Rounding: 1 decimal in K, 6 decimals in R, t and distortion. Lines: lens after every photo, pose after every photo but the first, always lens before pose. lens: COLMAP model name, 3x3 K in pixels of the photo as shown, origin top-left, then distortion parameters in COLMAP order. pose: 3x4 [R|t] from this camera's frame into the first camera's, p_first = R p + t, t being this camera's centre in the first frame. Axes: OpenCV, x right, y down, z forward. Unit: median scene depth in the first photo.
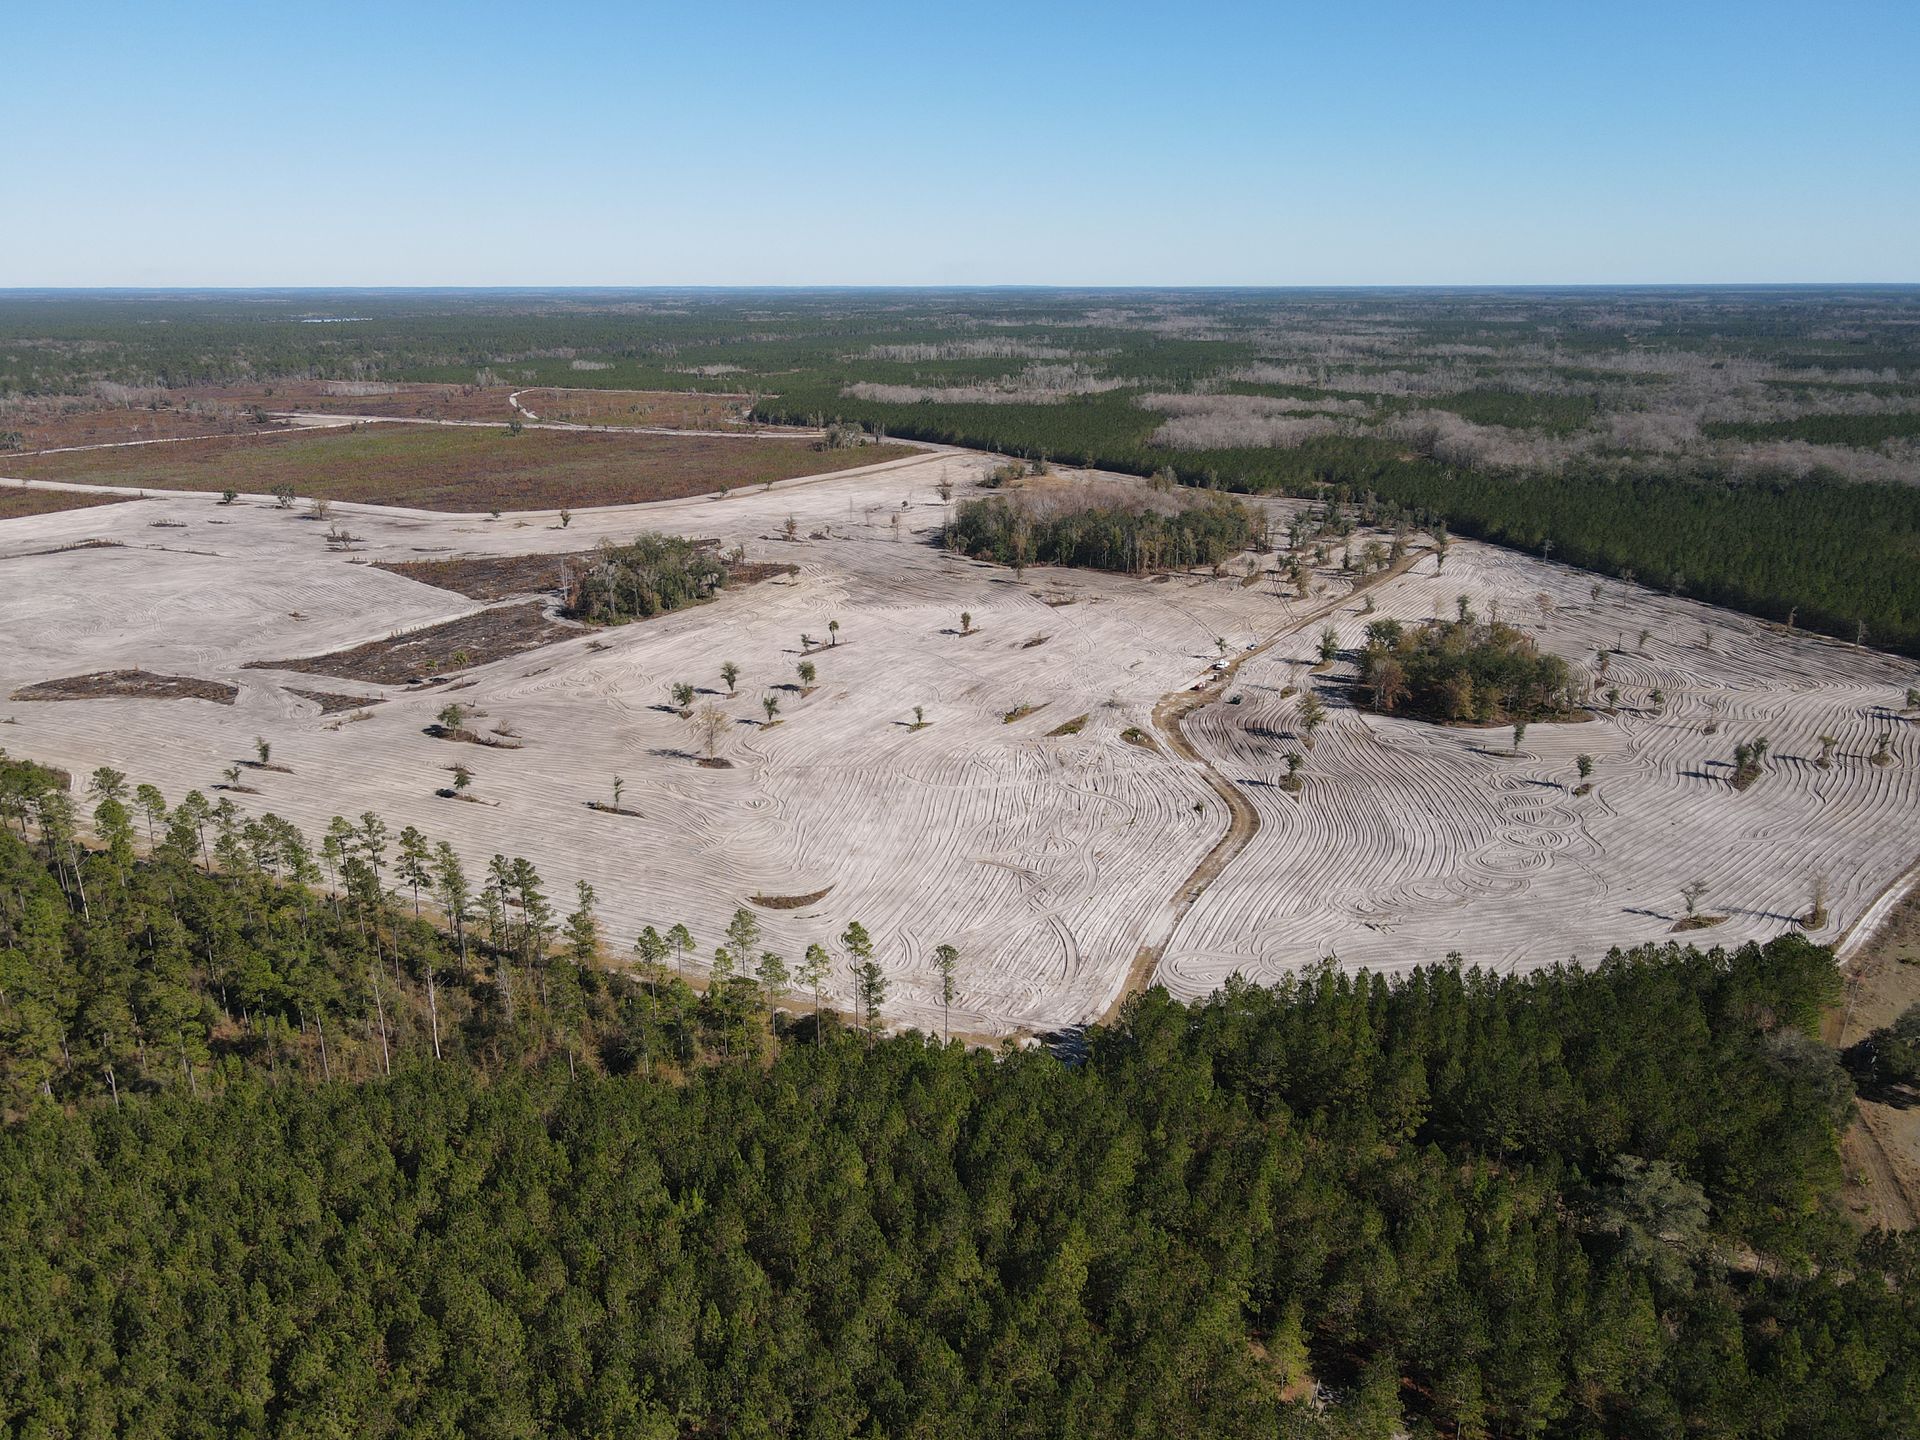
lens RADIAL K [[1414.0, 0, 960.0], [0, 1414.0, 720.0], [0, 0, 1]] dist [-0.003101, 0.039384]
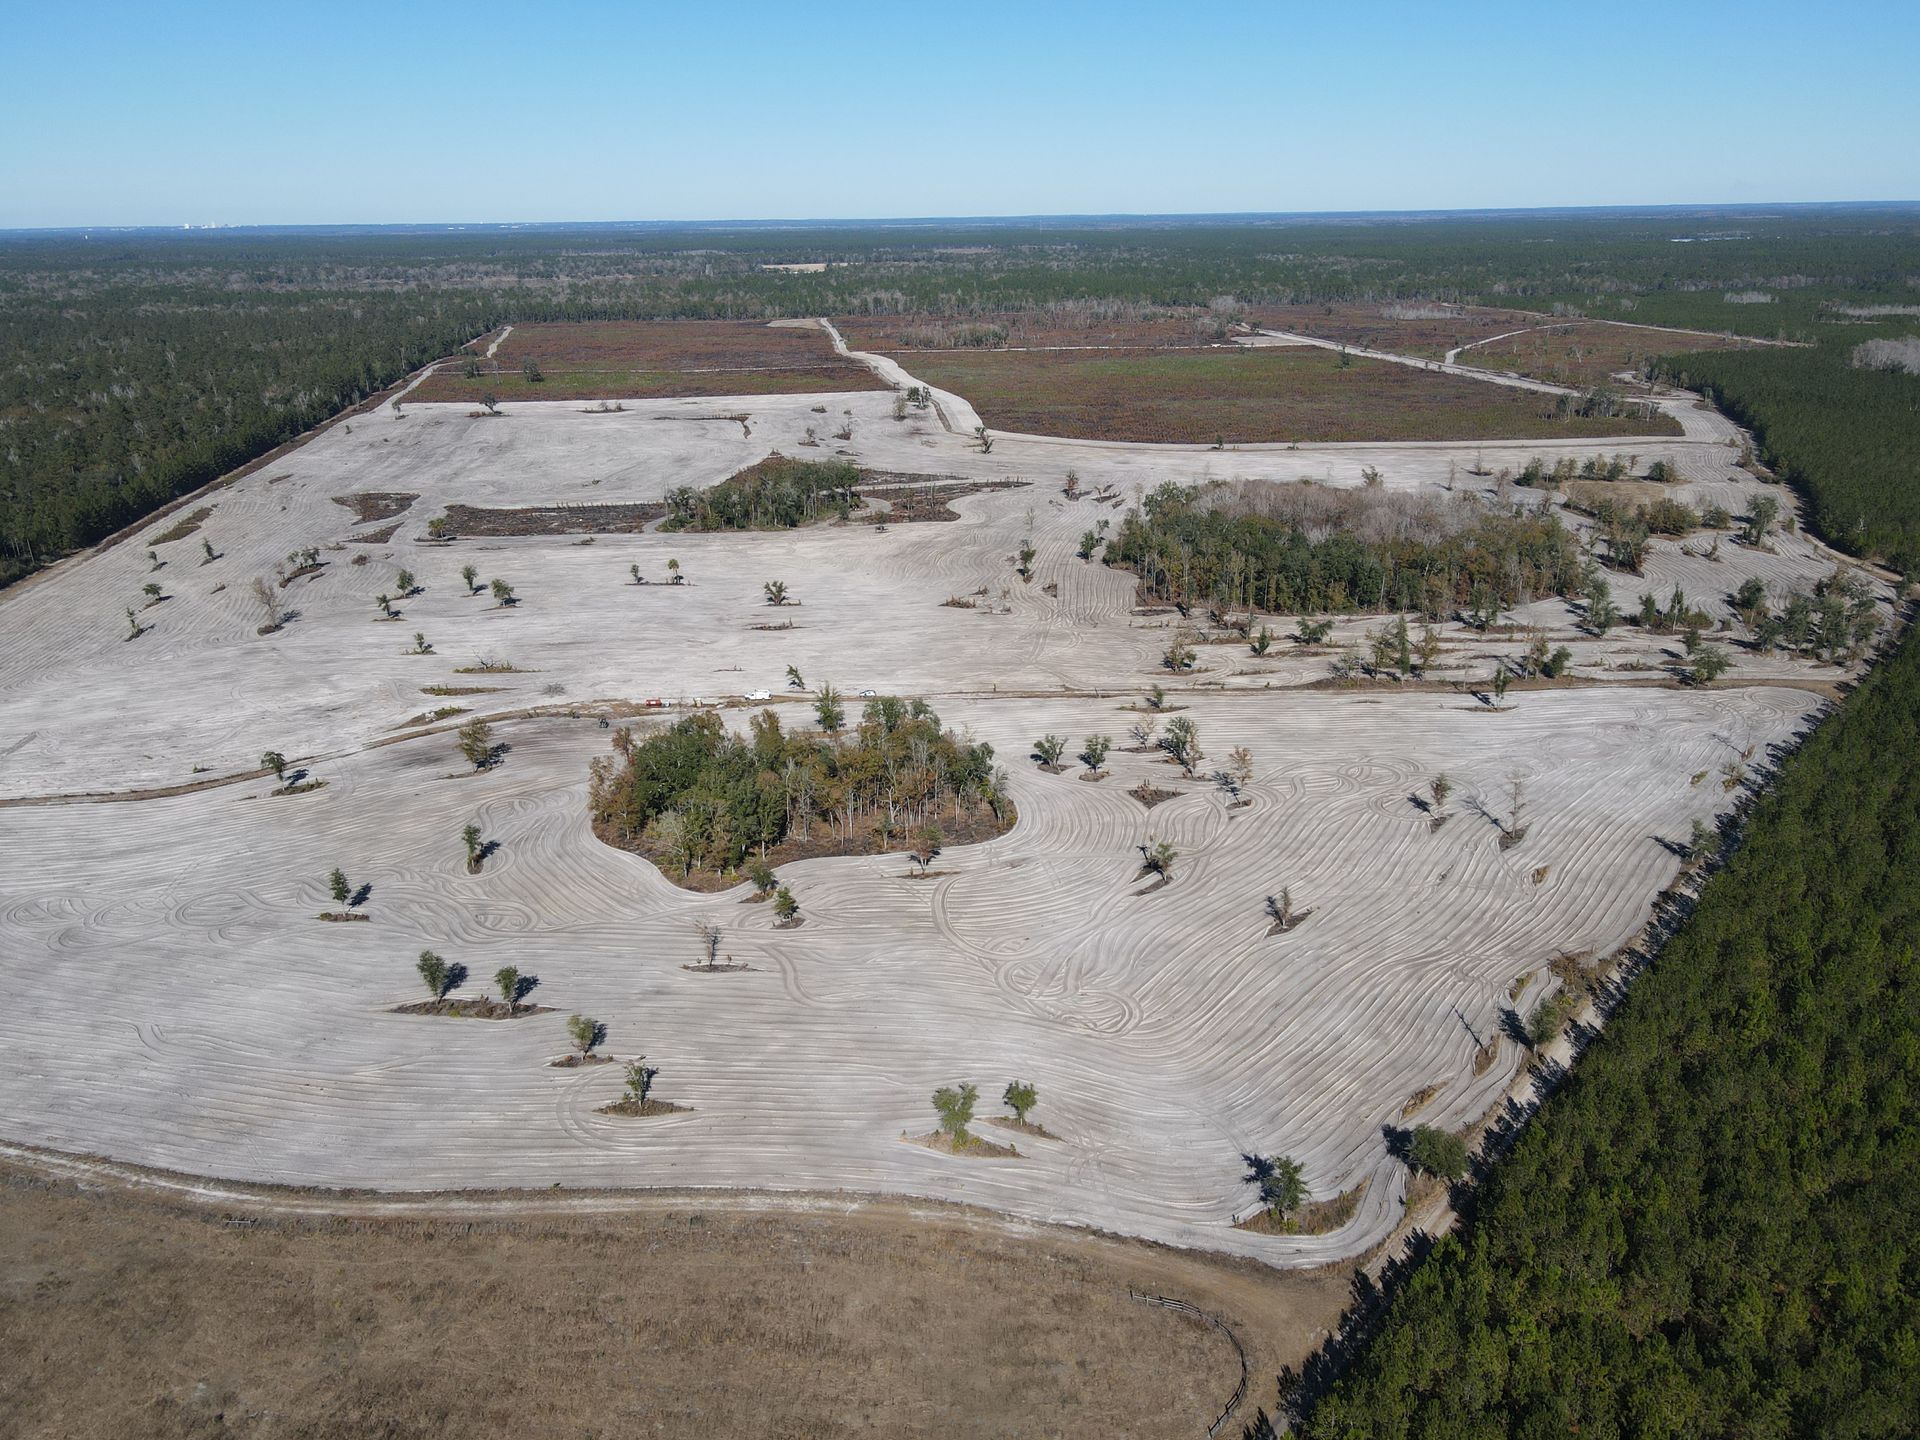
lens RADIAL K [[1414.0, 0, 960.0], [0, 1414.0, 720.0], [0, 0, 1]] dist [-0.003101, 0.039384]
pose [[0.559832, 0.277263, -0.780842, 0.556933], [-0.236112, 0.956666, 0.170412, -0.119795], [0.794254, 0.088964, 0.601037, 0.388848]]
